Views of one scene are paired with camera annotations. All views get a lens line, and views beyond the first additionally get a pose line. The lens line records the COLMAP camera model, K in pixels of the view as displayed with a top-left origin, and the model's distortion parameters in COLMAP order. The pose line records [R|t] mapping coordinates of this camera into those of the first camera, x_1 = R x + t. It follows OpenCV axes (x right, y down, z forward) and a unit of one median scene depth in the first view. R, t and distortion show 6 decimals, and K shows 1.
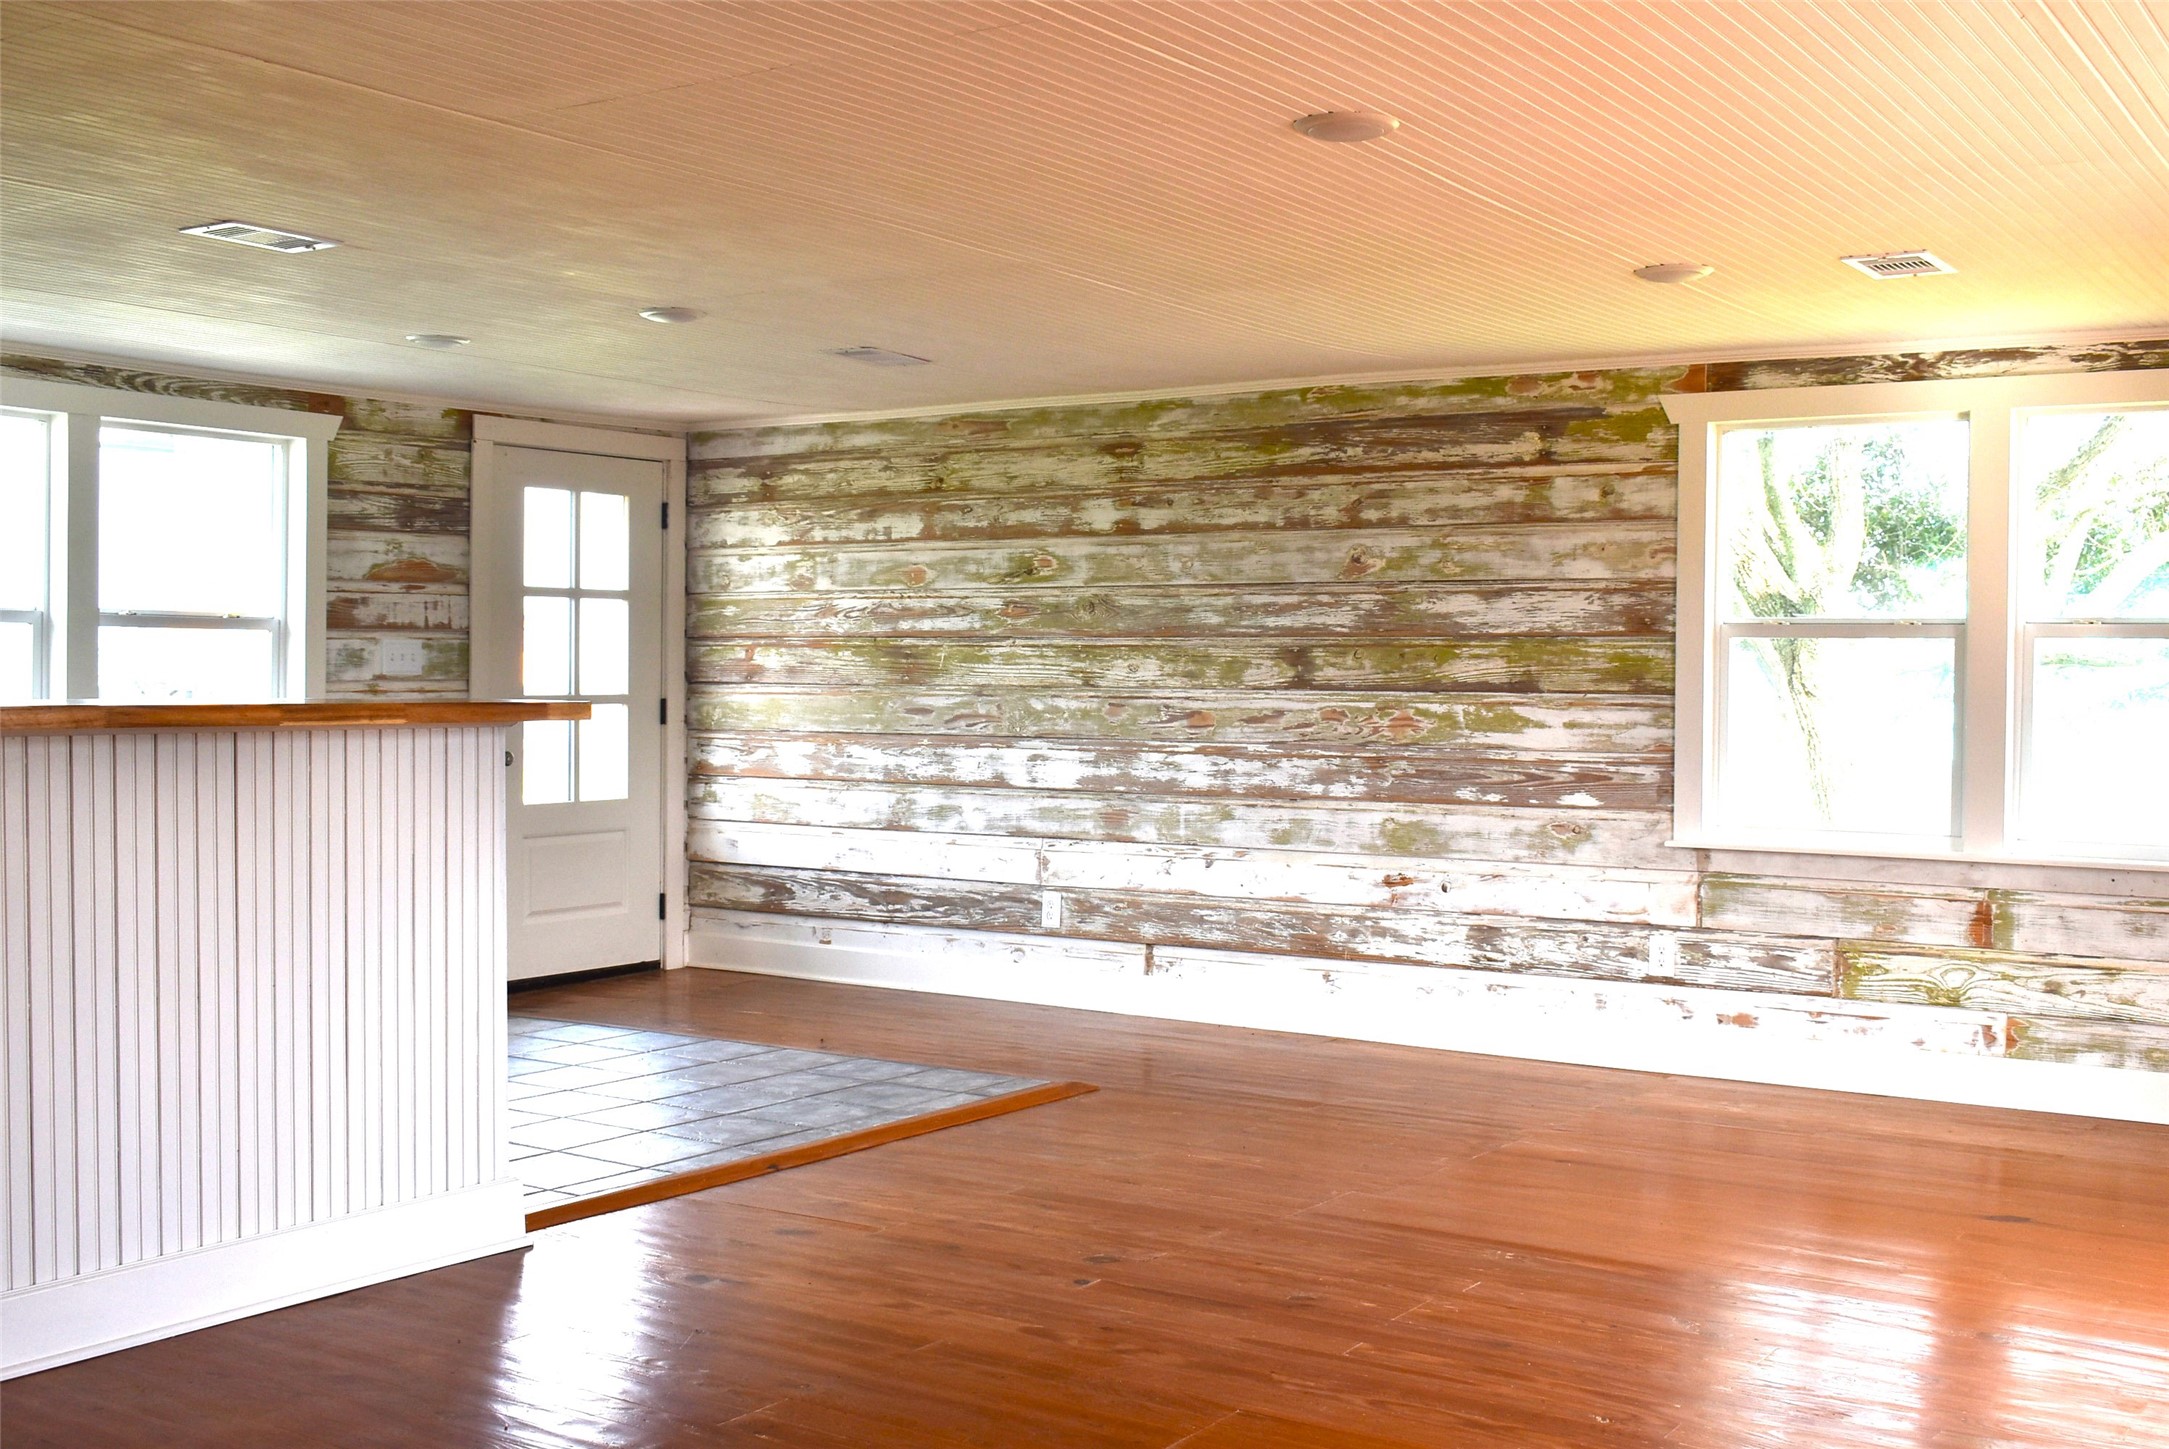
lens RADIAL K [[2302.4, 0, 1091.5], [0, 2302.4, 724.7], [0, 0, 1]] dist [-0.066481, 0.000000]
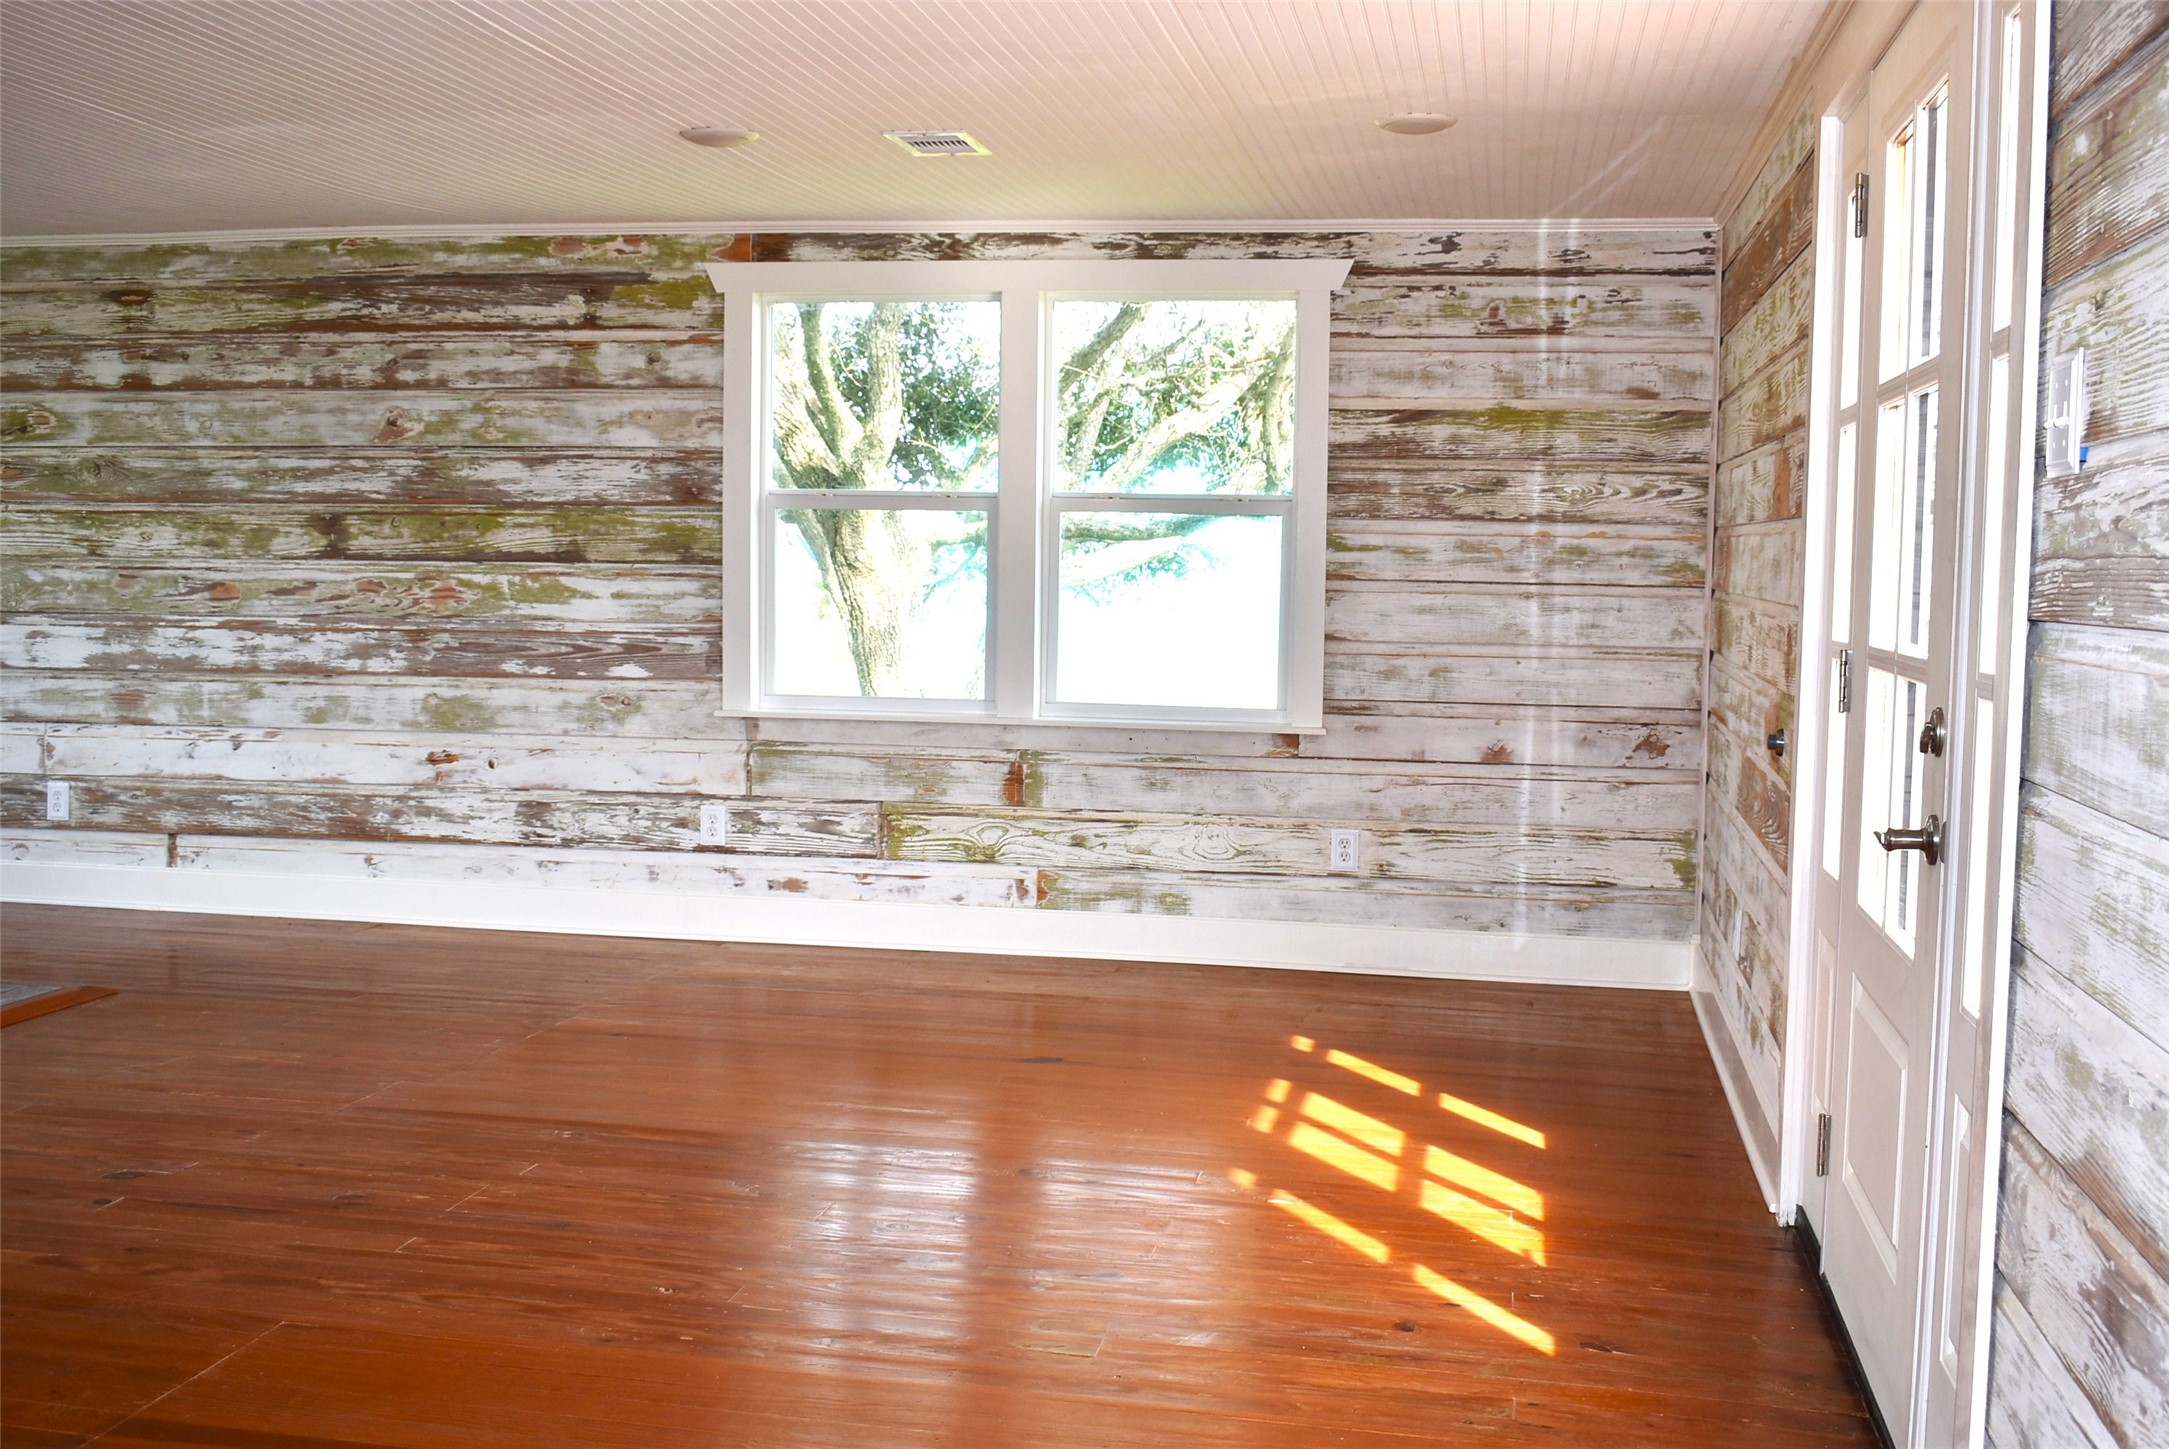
lens RADIAL K [[2302.4, 0, 1093.8], [0, 2302.4, 725.8], [0, 0, 1]] dist [-0.066481, 0.000000]
pose [[0.917174, -0.024234, 0.397750, 0.002027], [0.002404, 0.998467, 0.055292, 0.001857], [-0.398480, -0.049756, 0.915826, 0.010997]]
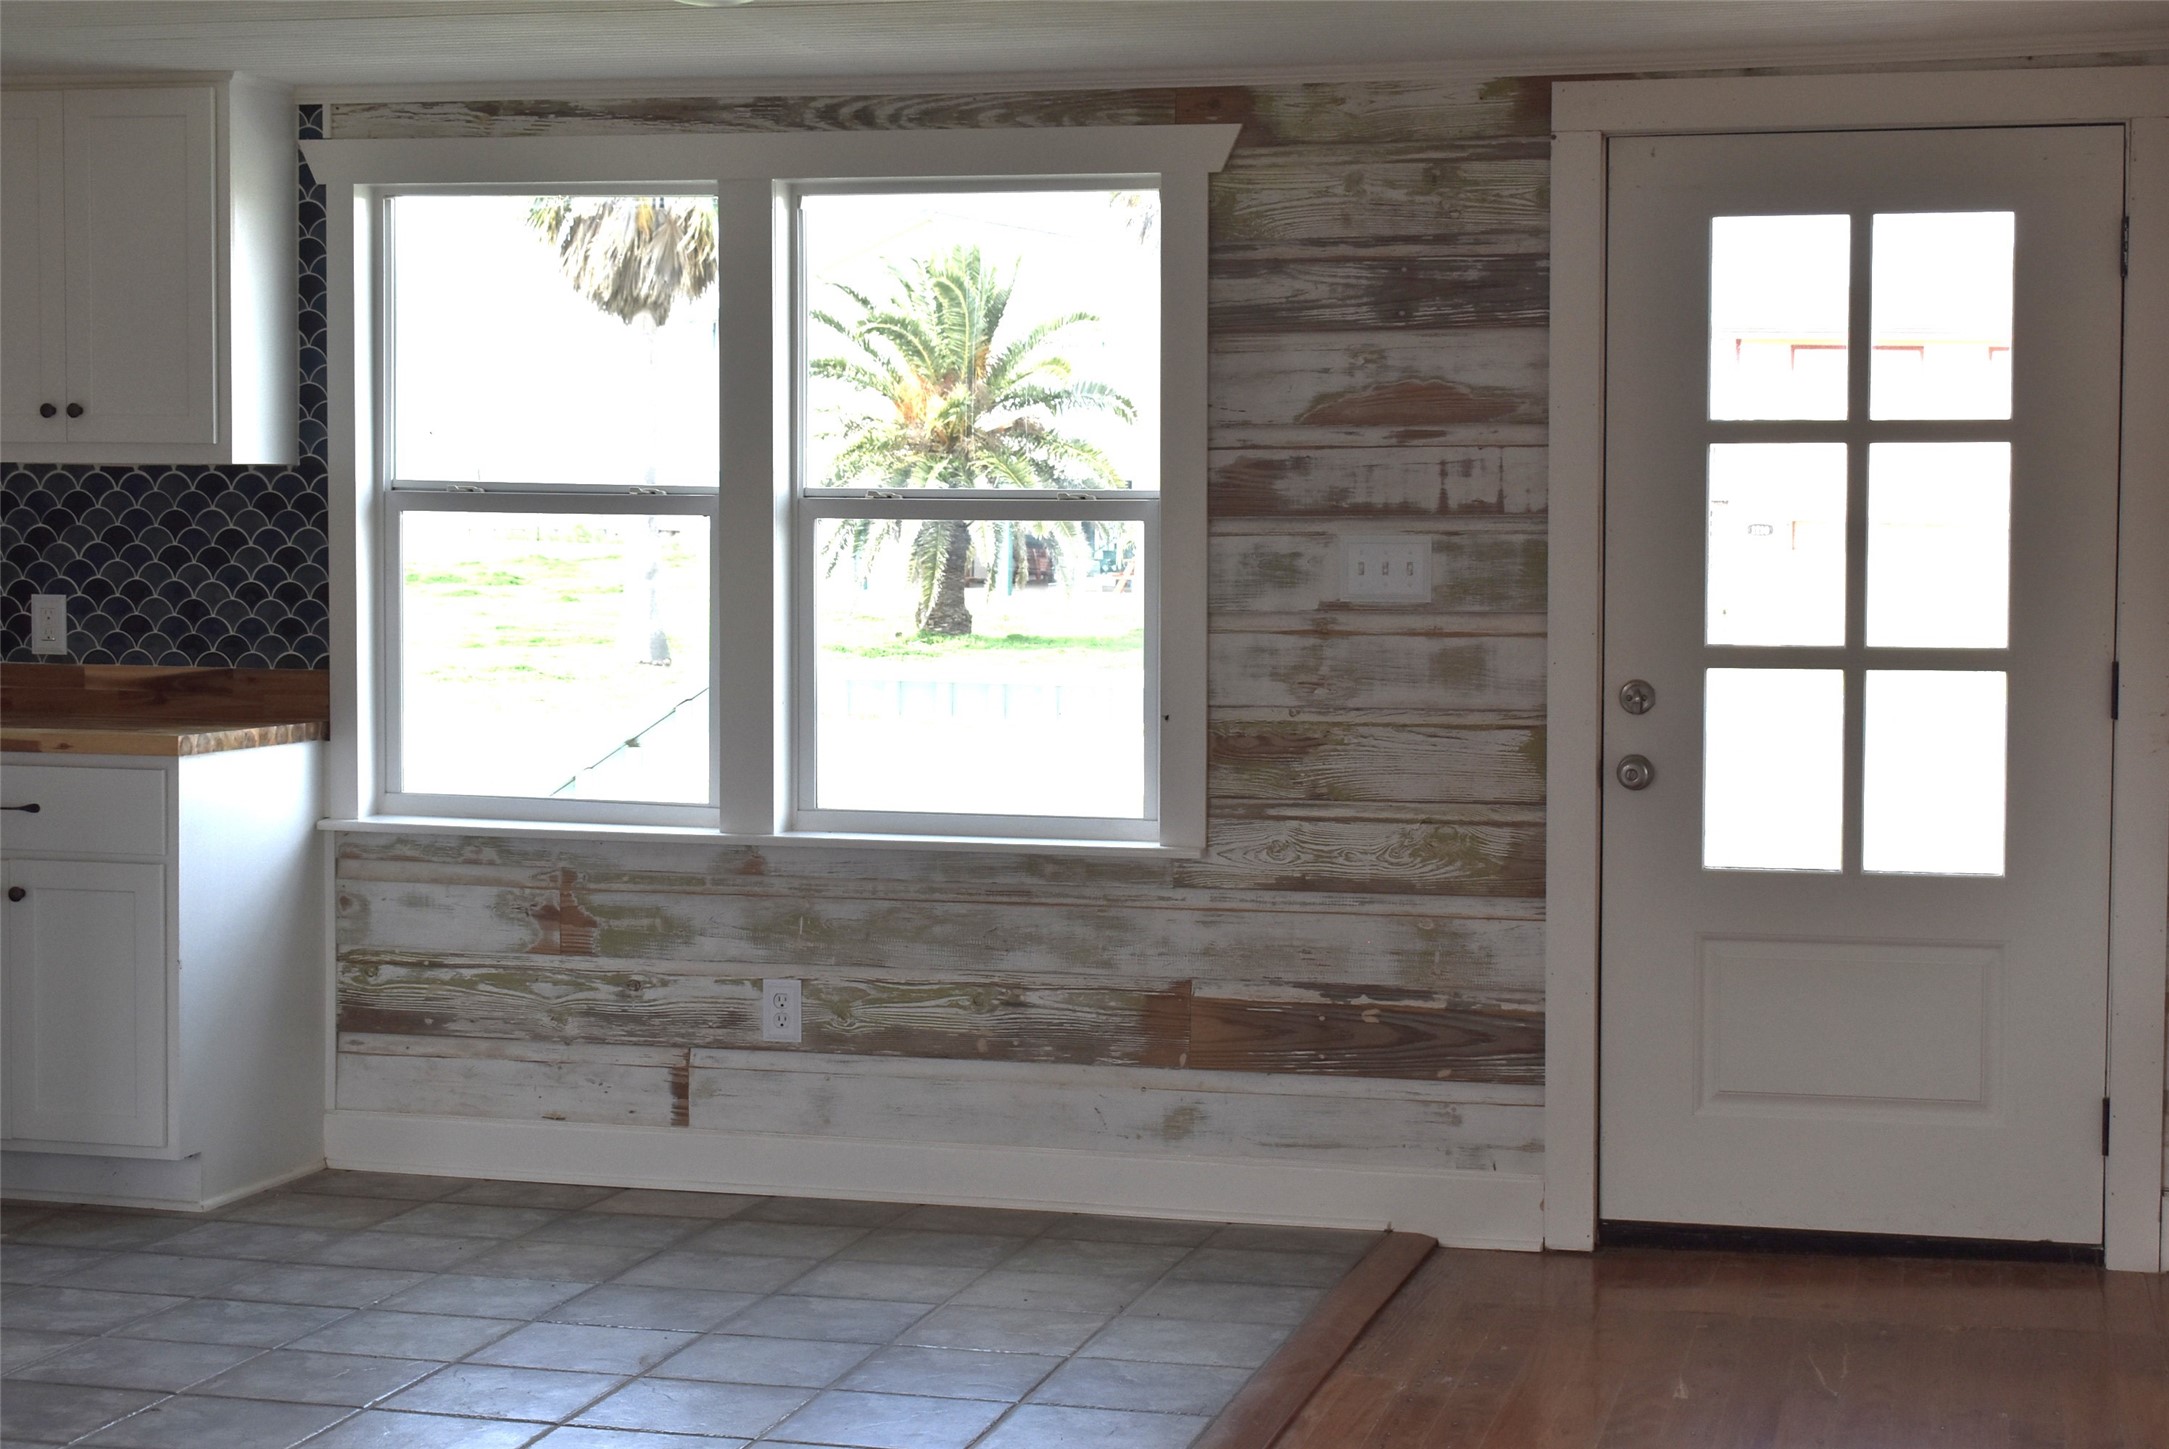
lens RADIAL K [[3417.7, 0, 1035.7], [0, 3417.7, 712.6], [0, 0, 1]] dist [0.004781, 0.000000]
pose [[0.342415, 0.048191, -0.938312, 0.431894], [-0.023208, 0.998813, 0.042830, -0.029668], [0.939262, 0.007111, 0.343127, 0.690073]]
